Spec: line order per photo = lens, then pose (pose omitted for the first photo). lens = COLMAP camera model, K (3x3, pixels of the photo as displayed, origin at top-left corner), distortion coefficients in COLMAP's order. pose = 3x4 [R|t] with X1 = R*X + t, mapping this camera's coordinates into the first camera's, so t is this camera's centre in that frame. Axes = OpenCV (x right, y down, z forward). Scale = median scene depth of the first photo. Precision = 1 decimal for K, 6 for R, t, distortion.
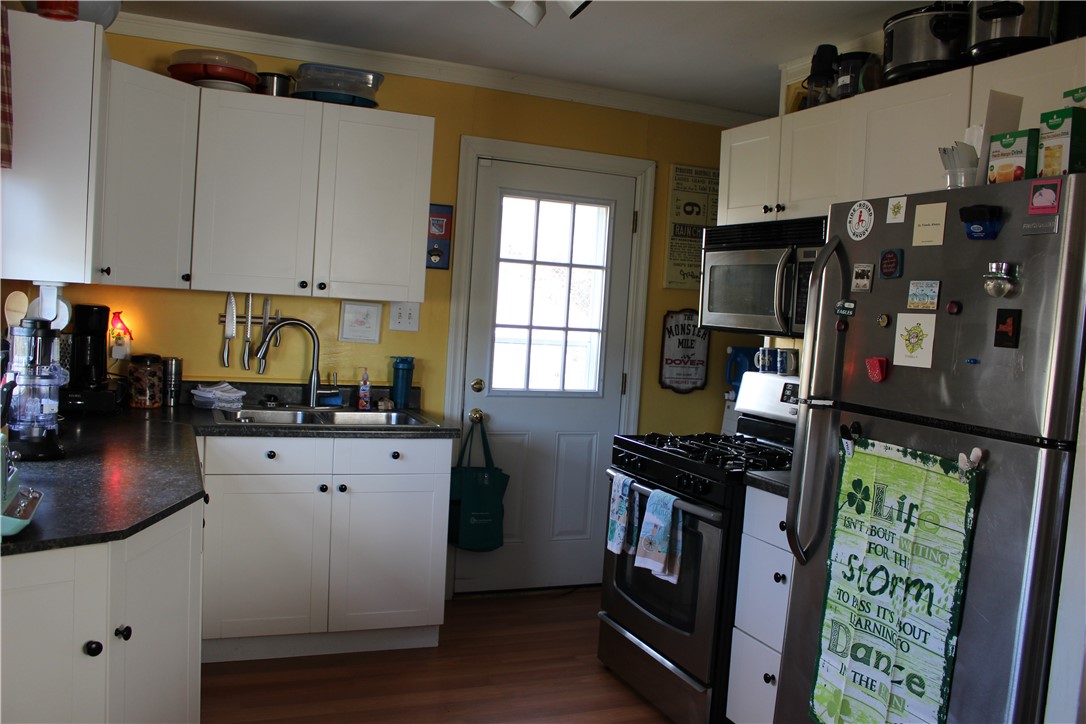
lens RADIAL K [[905.3, 0, 540.5], [0, 905.3, 369.5], [0, 0, 1]] dist [-0.159897, 0.138119]
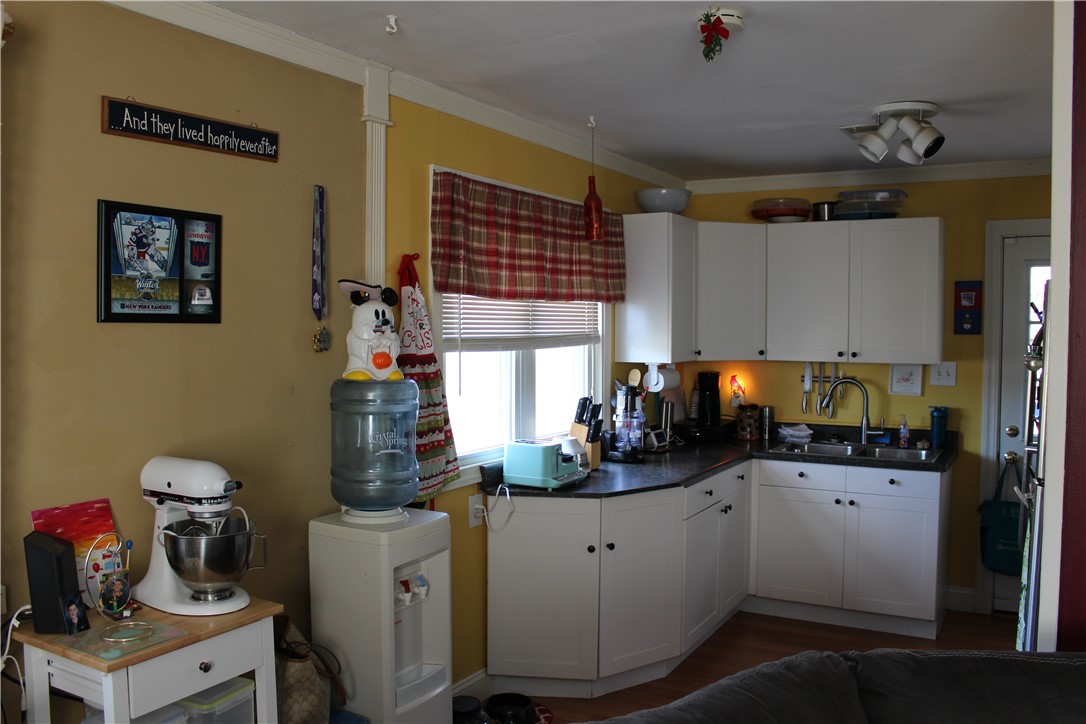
lens RADIAL K [[905.3, 0, 540.5], [0, 905.3, 369.5], [0, 0, 1]] dist [-0.159897, 0.138119]
pose [[0.604016, -0.022243, -0.796662, 0.564570], [-0.016086, 0.999067, -0.040090, -0.008971], [0.796810, 0.037030, 0.603094, -0.202102]]
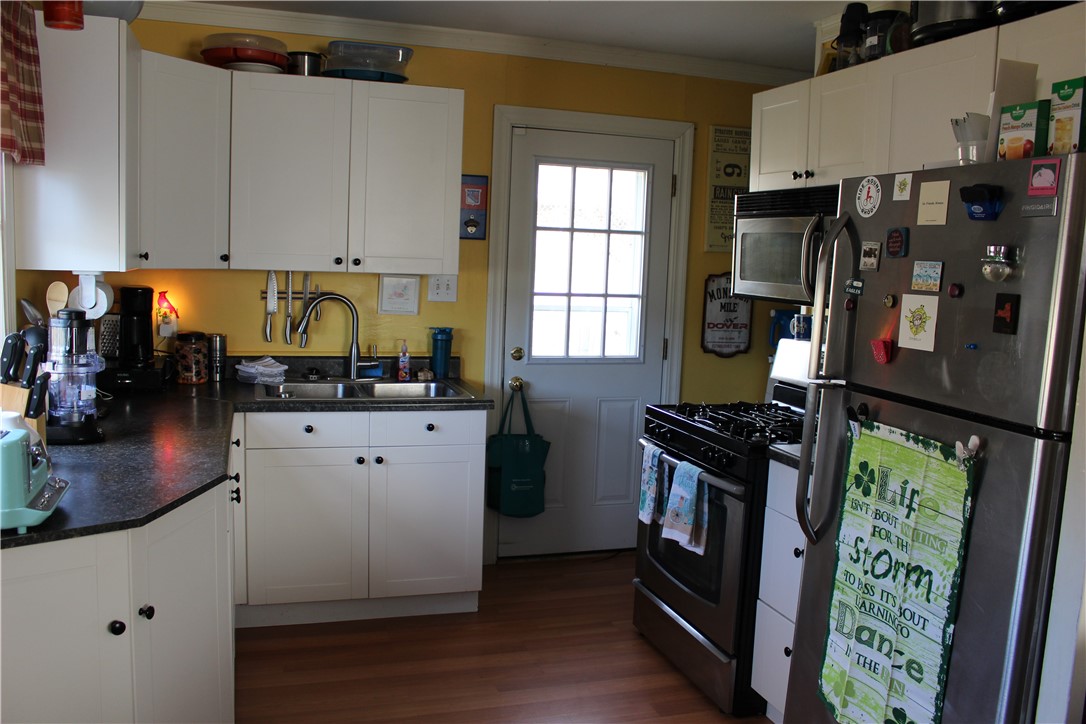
lens RADIAL K [[905.3, 0, 540.5], [0, 905.3, 369.5], [0, 0, 1]] dist [-0.159897, 0.138119]
pose [[0.996395, -0.012778, -0.083863, 0.049976], [0.017344, 0.998393, 0.053945, -0.023062], [0.083039, -0.055205, 0.995016, -0.004492]]
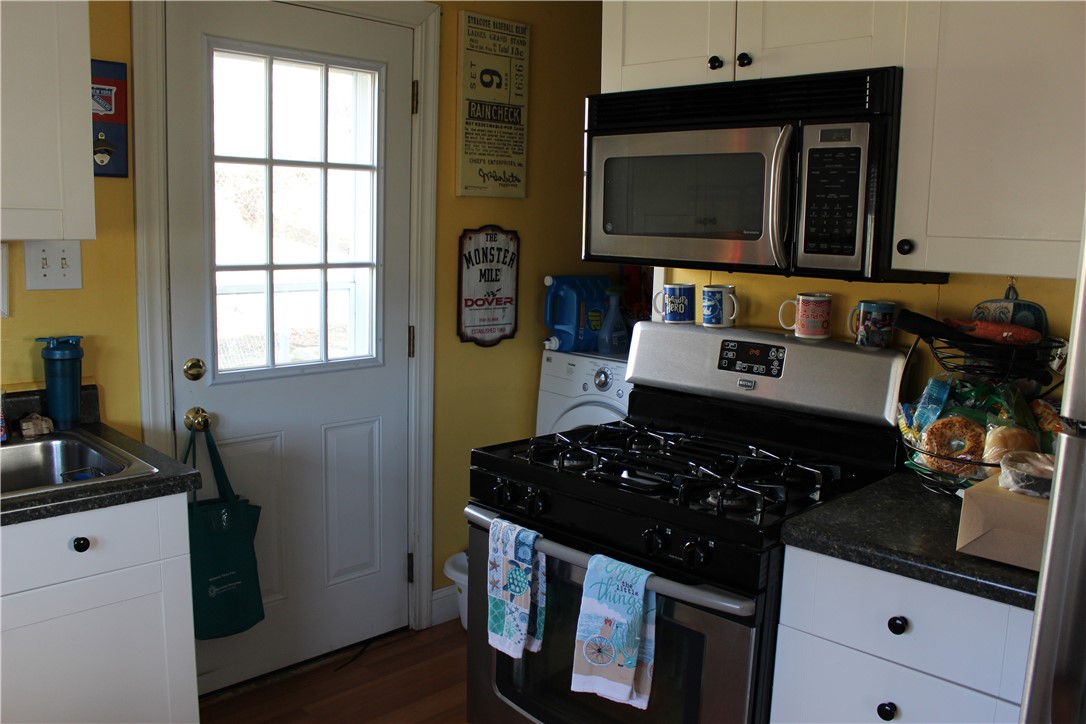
lens RADIAL K [[905.3, 0, 540.5], [0, 905.3, 369.5], [0, 0, 1]] dist [-0.159897, 0.138119]
pose [[0.921940, -0.095736, 0.375315, -0.095834], [0.056291, 0.991802, 0.114714, -0.045796], [-0.383220, -0.084633, 0.919771, 0.446960]]
